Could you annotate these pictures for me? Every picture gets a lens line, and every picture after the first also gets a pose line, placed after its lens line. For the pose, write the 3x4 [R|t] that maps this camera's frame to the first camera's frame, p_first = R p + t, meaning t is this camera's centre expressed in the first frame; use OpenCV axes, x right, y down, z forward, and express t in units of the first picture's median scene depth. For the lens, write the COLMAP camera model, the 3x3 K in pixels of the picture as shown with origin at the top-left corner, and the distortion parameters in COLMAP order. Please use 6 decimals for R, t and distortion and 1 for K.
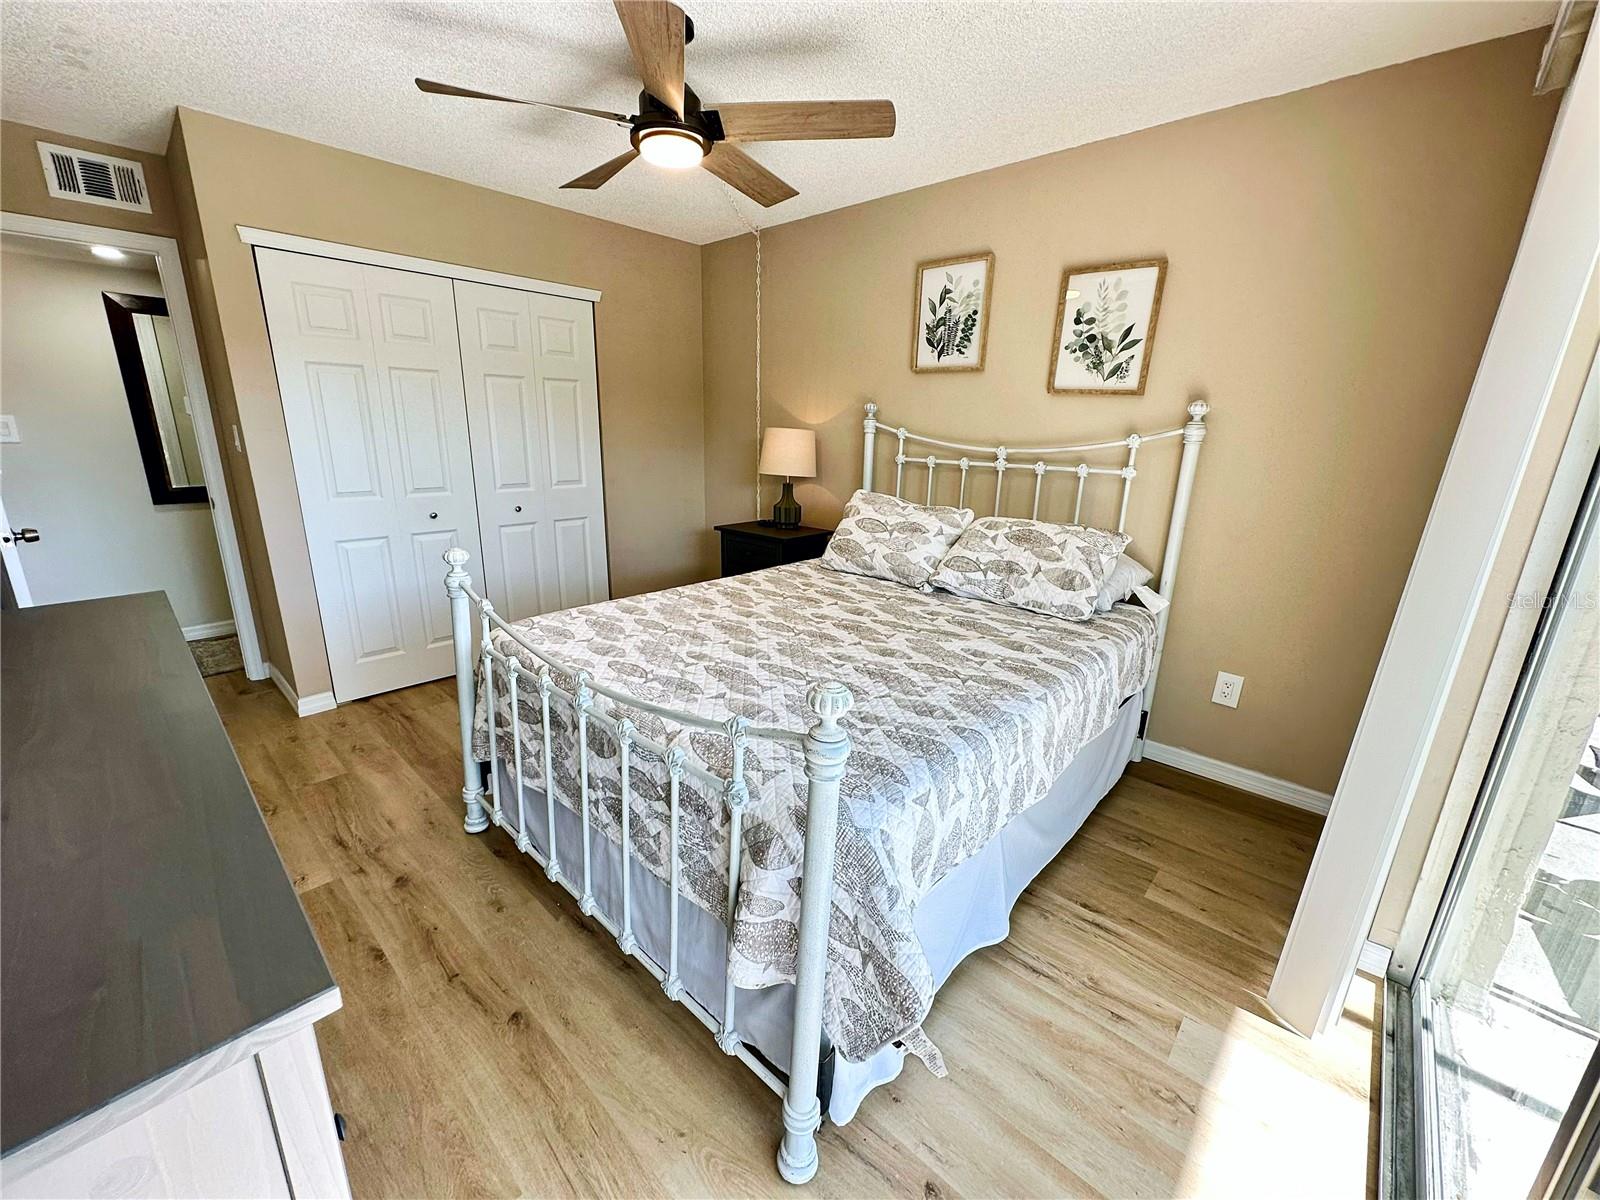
lens RADIAL K [[635.8, 0, 802.4], [0, 635.8, 597.9], [0, 0, 1]] dist [-0.003790, -0.000298]
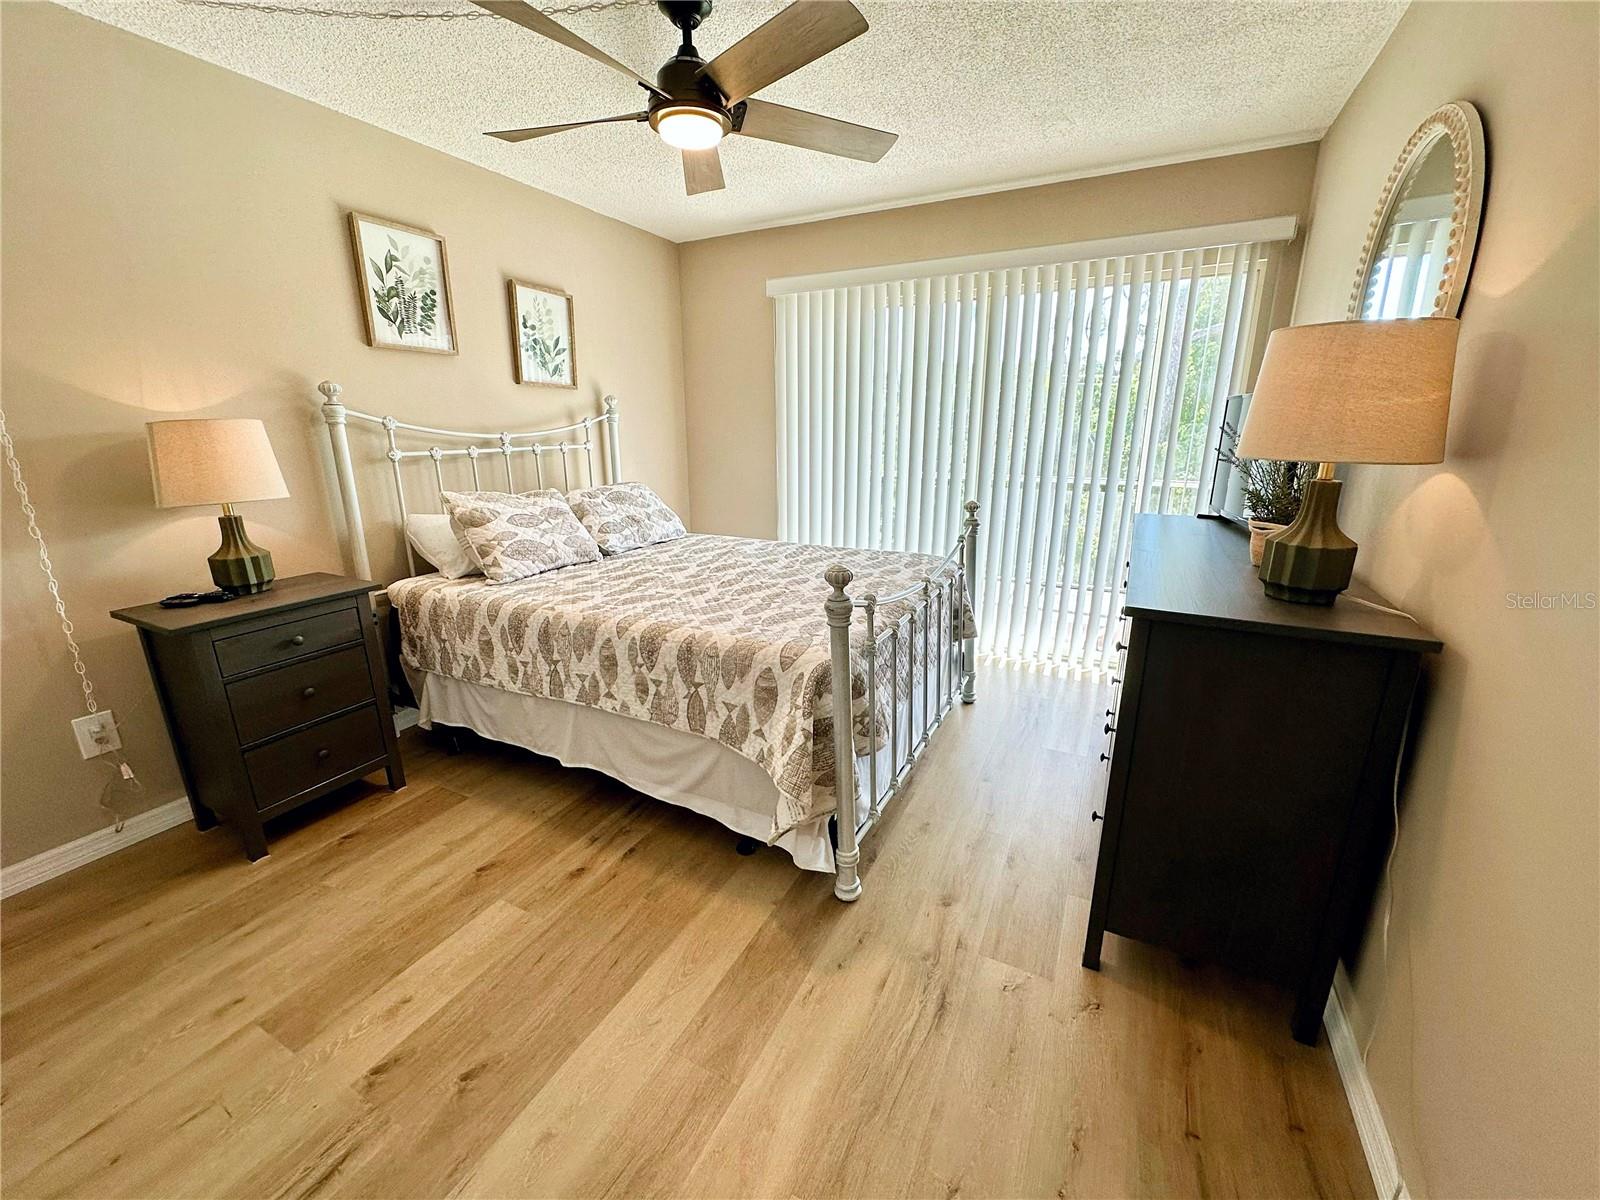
lens RADIAL K [[635.8, 0, 793.1], [0, 635.8, 598.7], [0, 0, 1]] dist [-0.003790, -0.000298]
pose [[-0.253797, -0.276783, 0.926811, -0.878765], [0.254359, 0.905362, 0.340031, -0.224802], [-0.933214, 0.322041, -0.159376, 0.808852]]
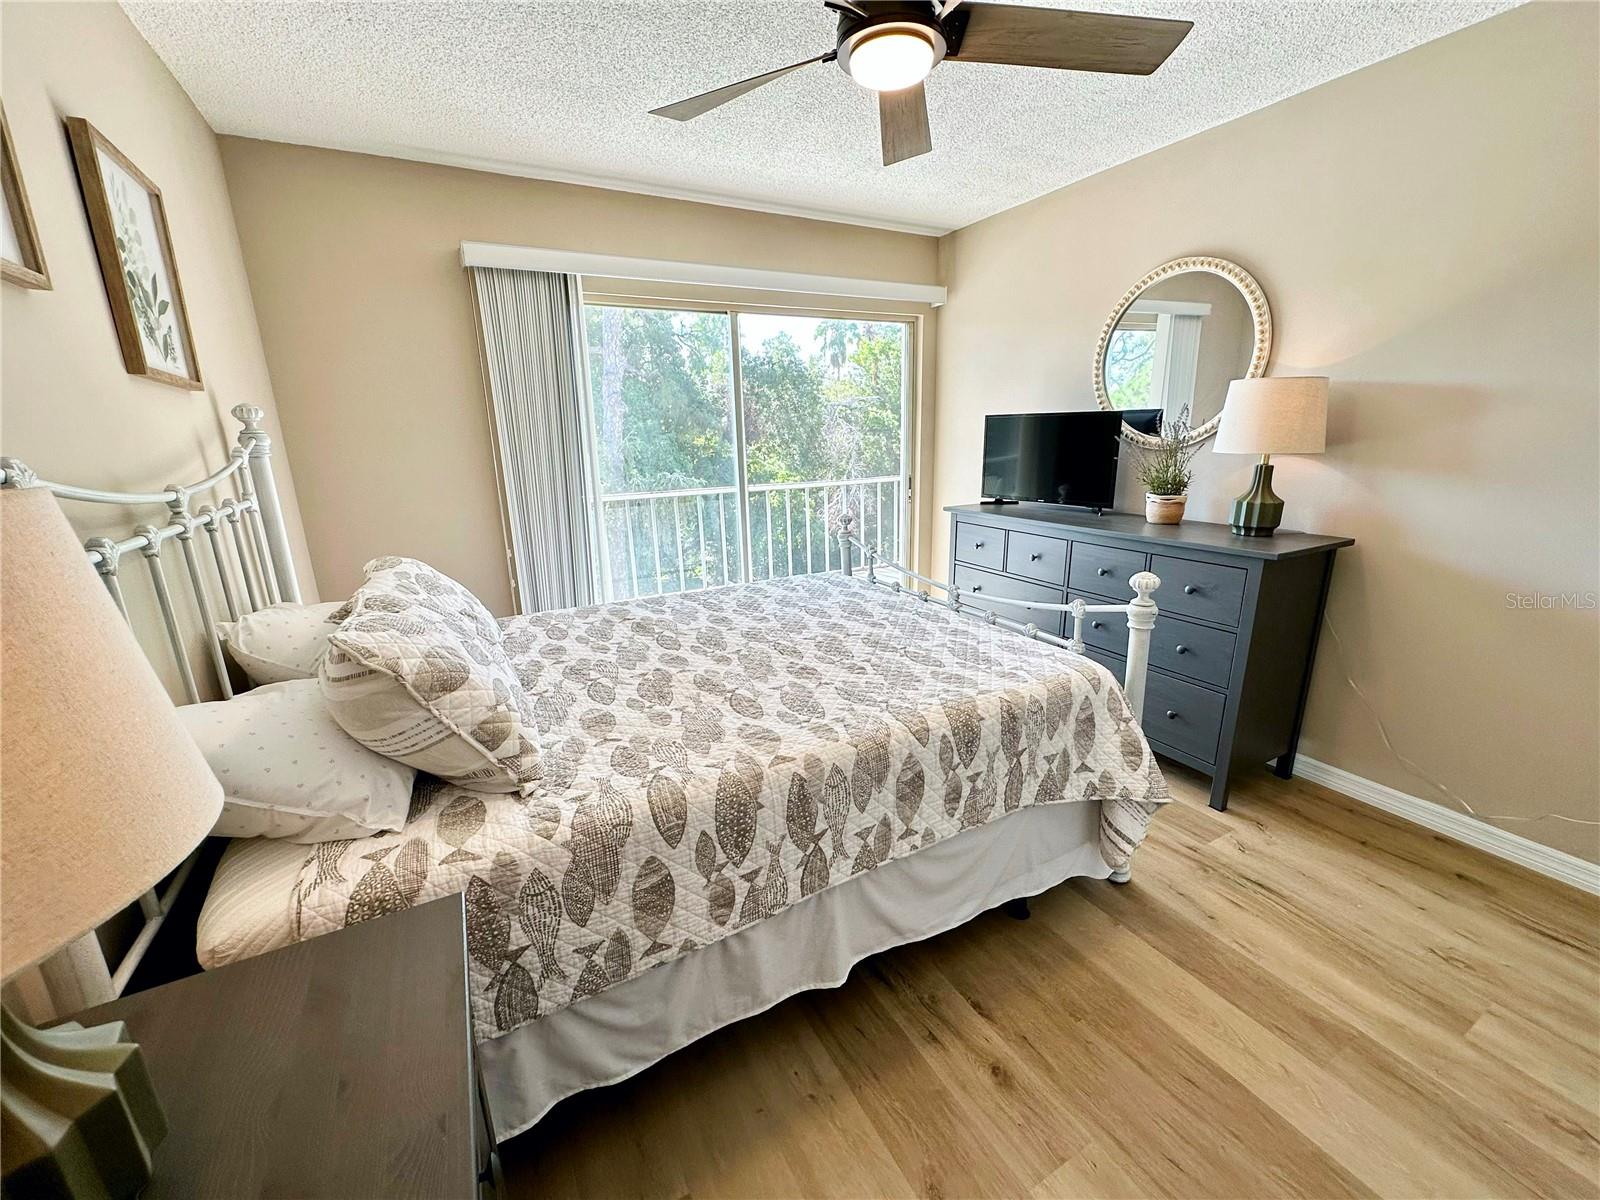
lens RADIAL K [[635.8, 0, 804.3], [0, 635.8, 604.5], [0, 0, 1]] dist [-0.003790, -0.000298]
pose [[-0.941927, -0.085460, 0.324761, -0.132223], [0.094000, 0.861321, 0.499289, -0.375424], [-0.322393, 0.500822, -0.803268, 1.358134]]
